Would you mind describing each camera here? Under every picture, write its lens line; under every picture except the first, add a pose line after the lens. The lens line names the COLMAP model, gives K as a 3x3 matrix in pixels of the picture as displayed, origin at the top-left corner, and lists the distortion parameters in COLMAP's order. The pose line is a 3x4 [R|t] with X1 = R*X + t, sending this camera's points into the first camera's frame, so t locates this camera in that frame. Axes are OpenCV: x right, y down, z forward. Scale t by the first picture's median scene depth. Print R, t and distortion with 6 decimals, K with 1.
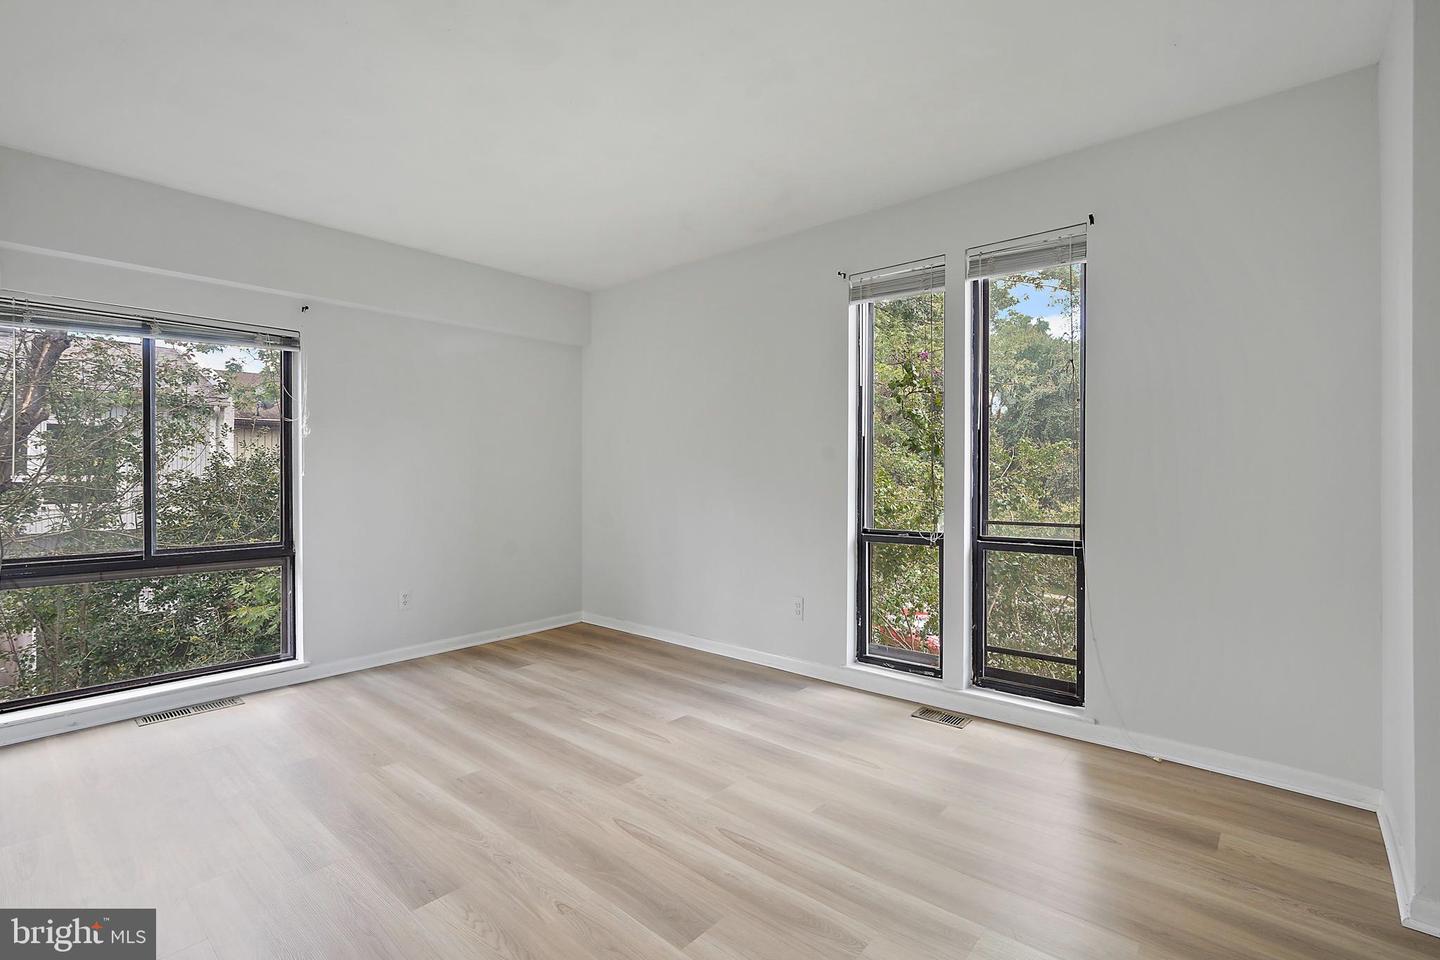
lens RADIAL K [[655.3, 0, 719.8], [0, 655.3, 478.9], [0, 0, 1]] dist [-0.011318, -0.000651]
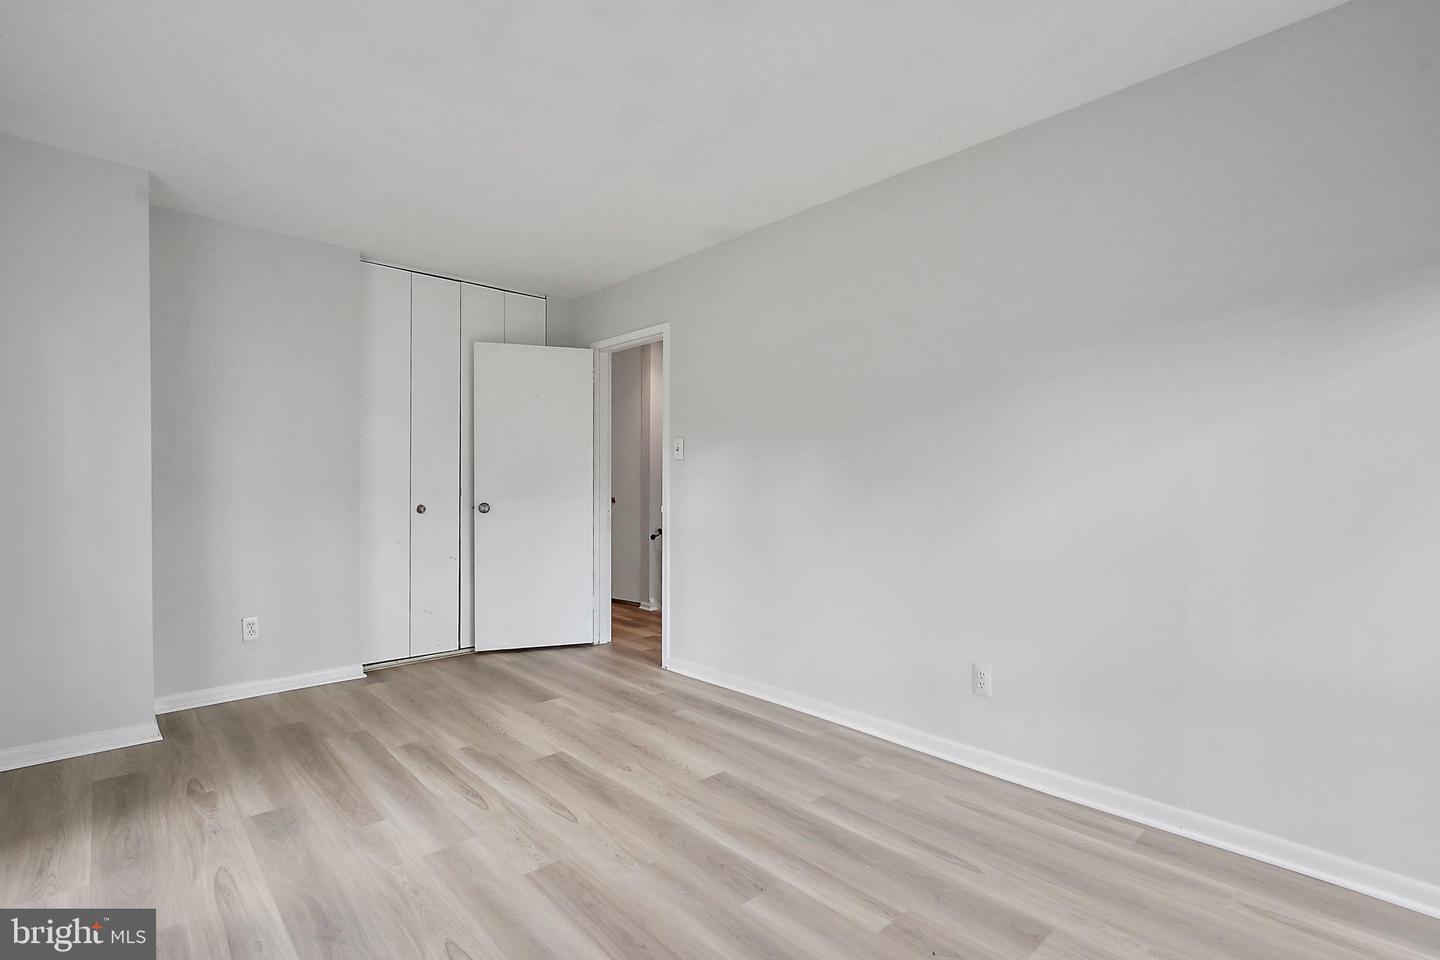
lens RADIAL K [[655.3, 0, 720.5], [0, 655.3, 482.1], [0, 0, 1]] dist [-0.011318, -0.000651]
pose [[-0.995292, -0.002258, 0.096894, -0.482336], [-0.001985, 0.999994, 0.002922, -0.016866], [-0.096900, 0.002716, -0.995290, 1.990468]]
